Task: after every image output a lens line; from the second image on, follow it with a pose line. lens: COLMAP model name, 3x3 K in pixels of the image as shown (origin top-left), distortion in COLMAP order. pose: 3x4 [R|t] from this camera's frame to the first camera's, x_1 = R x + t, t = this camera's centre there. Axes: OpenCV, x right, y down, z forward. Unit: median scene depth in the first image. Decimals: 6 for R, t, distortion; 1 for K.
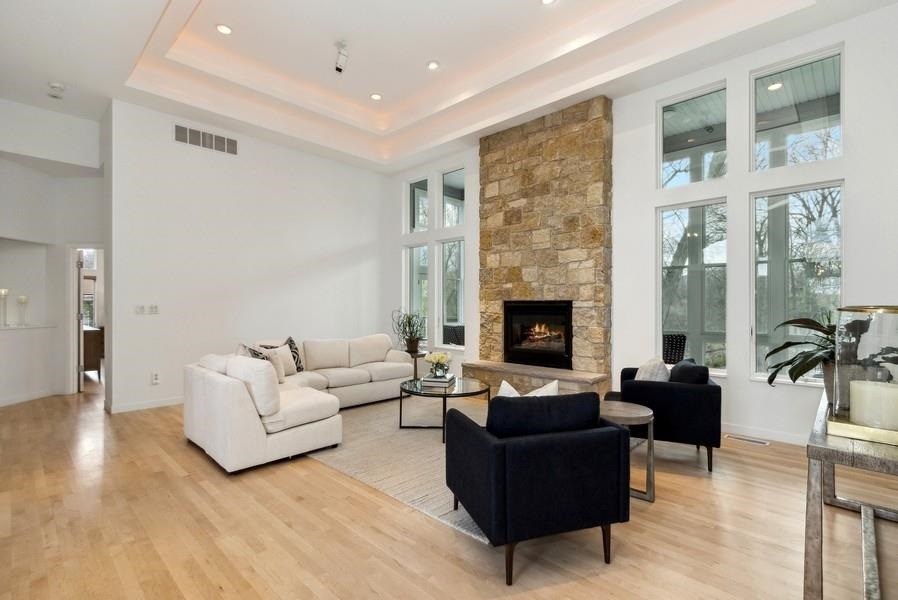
lens RADIAL K [[422.0, 0, 453.6], [0, 422.0, 302.8], [0, 0, 1]] dist [0.004940, -0.000465]
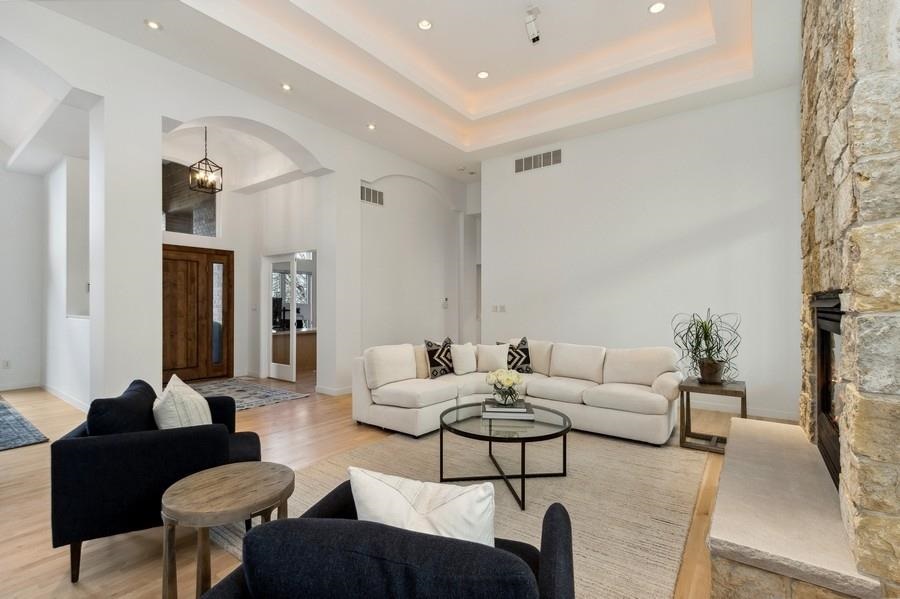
lens RADIAL K [[423.0, 0, 450.6], [0, 423.0, 301.5], [0, 0, 1]] dist [0.004940, -0.000465]
pose [[0.098479, -0.004096, -0.995131, 0.332276], [0.012448, 0.999918, -0.002884, -0.002514], [0.995061, -0.012103, 0.098522, 0.402768]]
